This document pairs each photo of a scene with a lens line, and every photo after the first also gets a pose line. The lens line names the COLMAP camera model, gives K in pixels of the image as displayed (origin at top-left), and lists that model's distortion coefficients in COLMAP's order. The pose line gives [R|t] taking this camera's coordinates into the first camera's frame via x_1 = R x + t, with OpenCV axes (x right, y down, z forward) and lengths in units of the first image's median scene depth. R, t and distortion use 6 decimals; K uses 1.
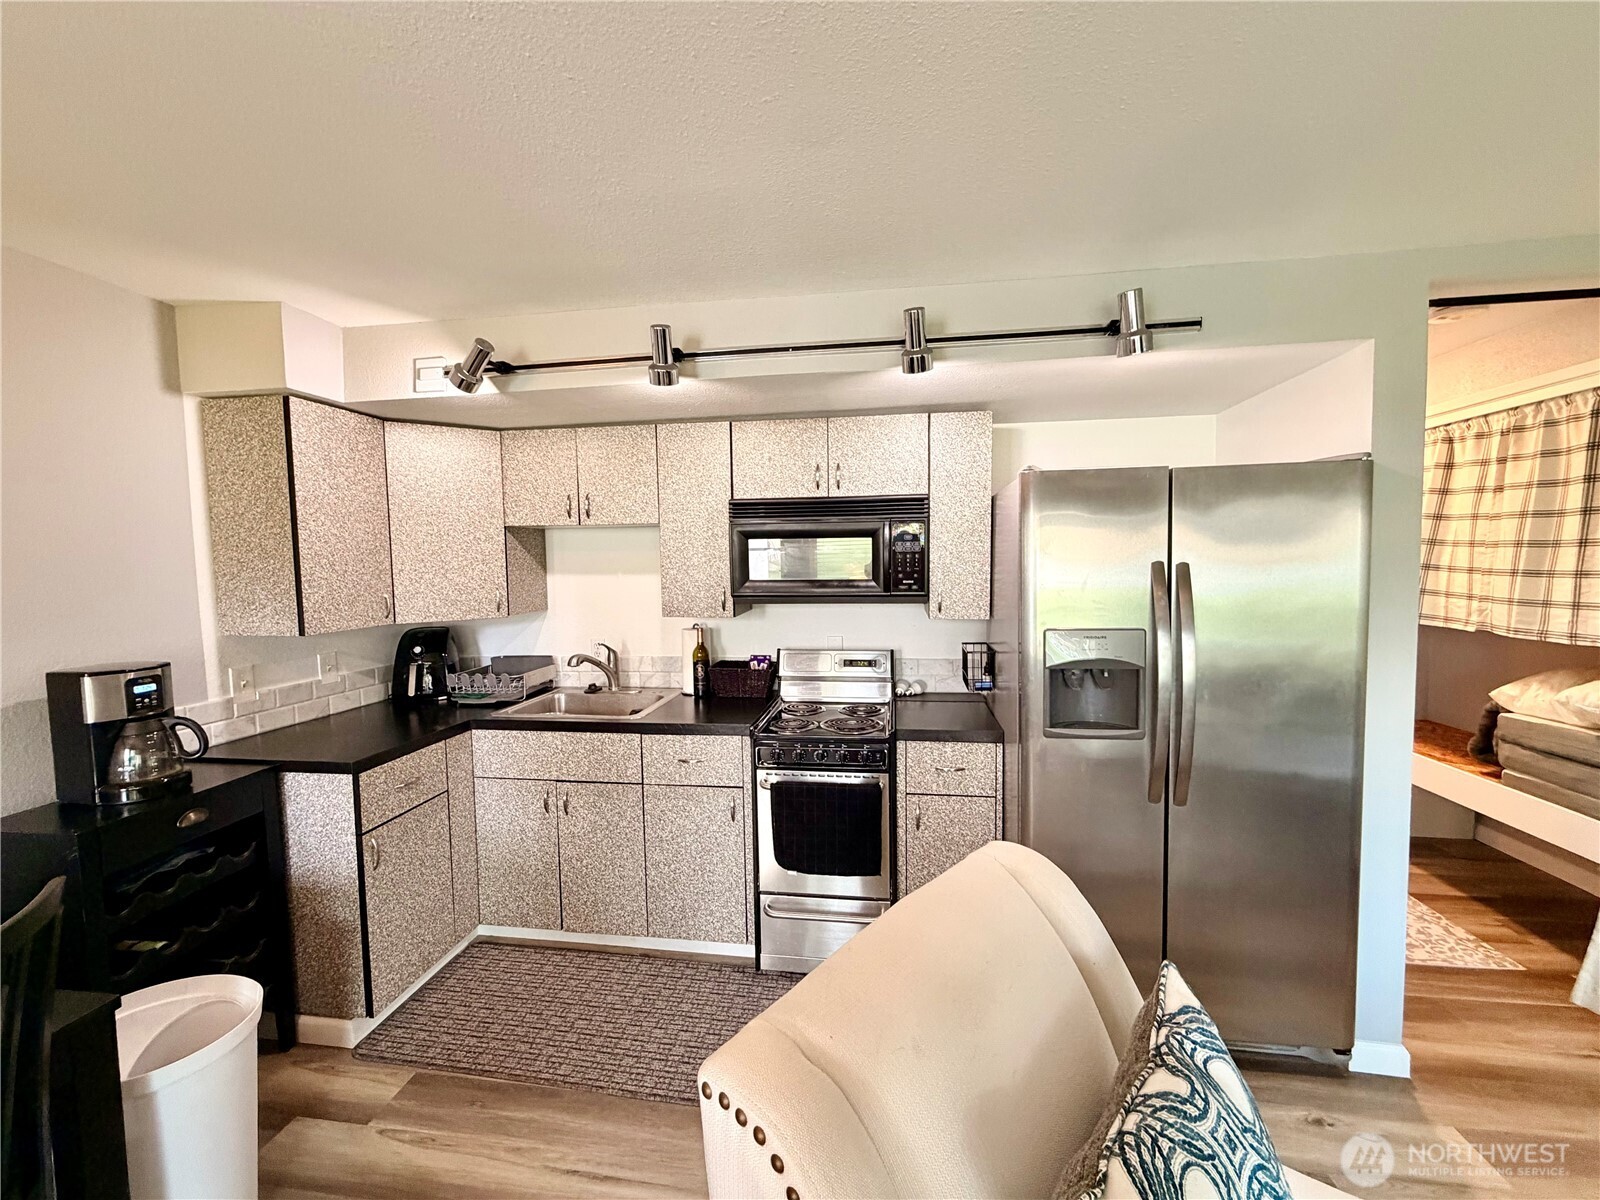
lens RADIAL K [[634.0, 0, 798.6], [0, 634.0, 600.6], [0, 0, 1]] dist [-0.001094, 0.000624]
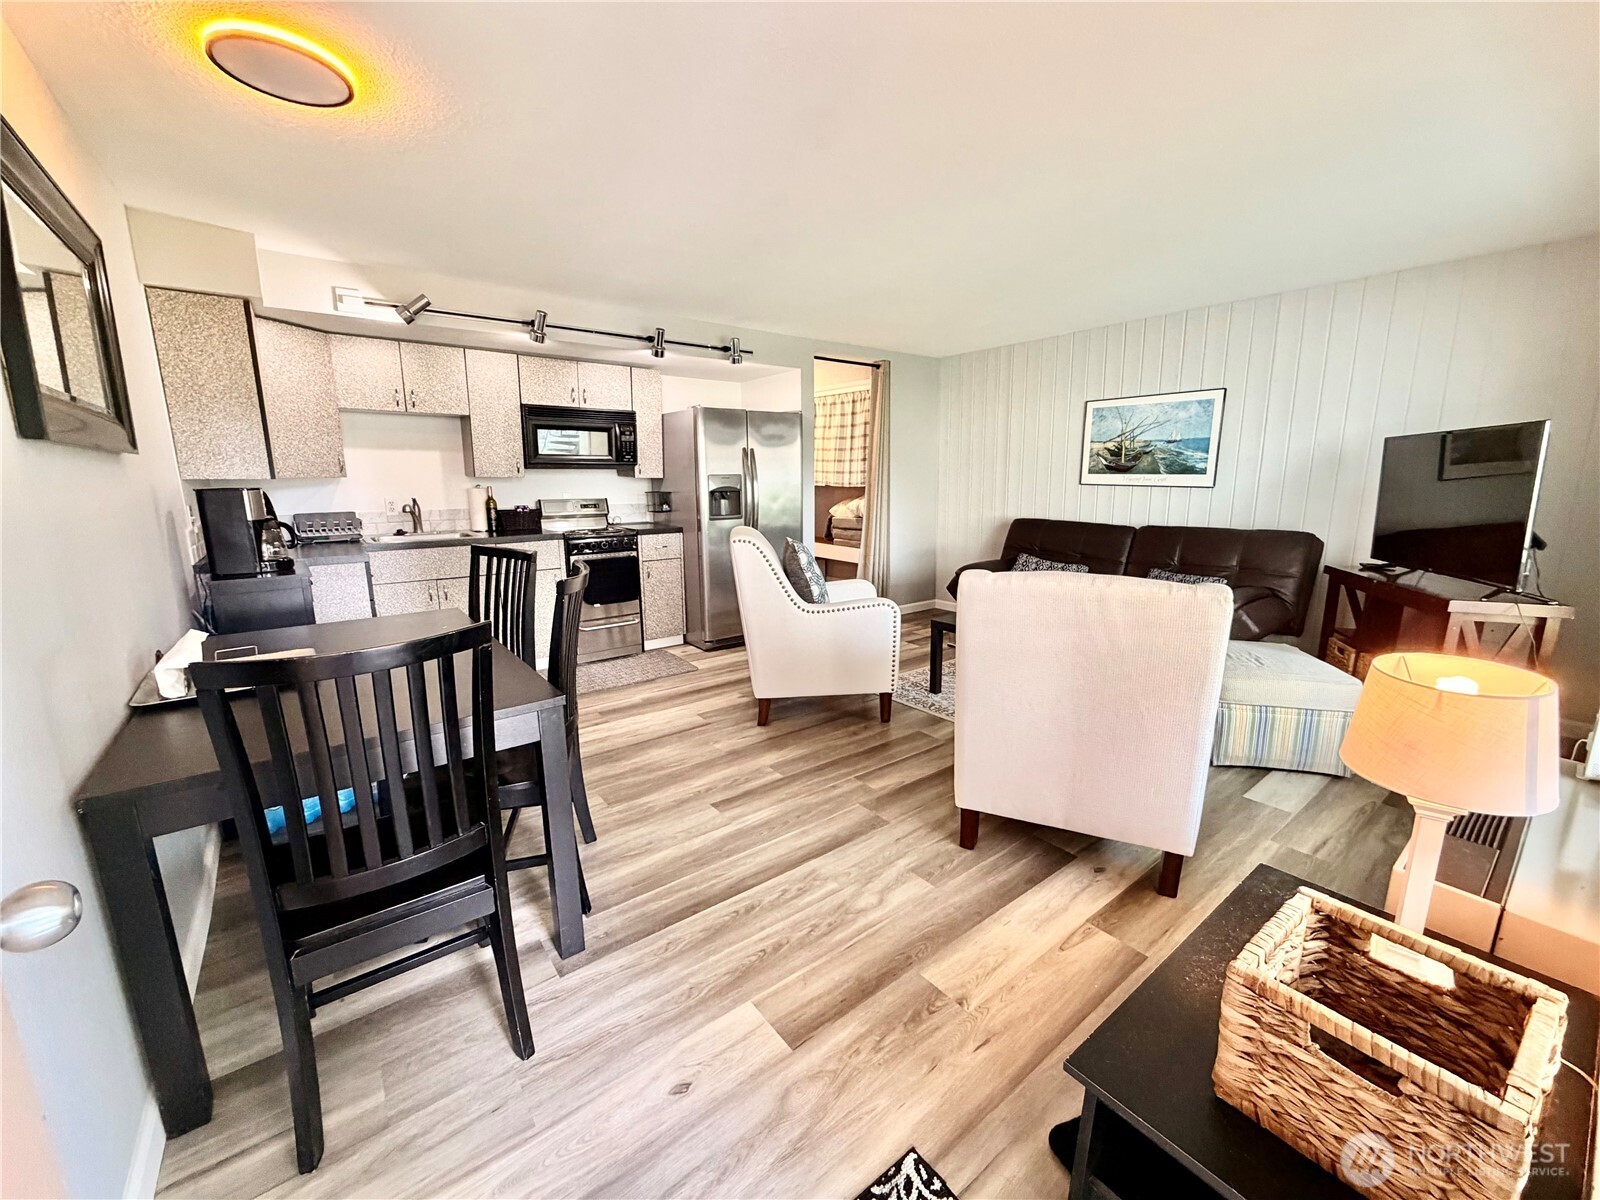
lens RADIAL K [[634.0, 0, 790.6], [0, 634.0, 597.2], [0, 0, 1]] dist [-0.001094, 0.000624]
pose [[0.705529, -0.122117, 0.698080, -0.880463], [0.034110, 0.989752, 0.138666, 0.143029], [-0.707860, -0.074021, 0.702464, -0.738495]]
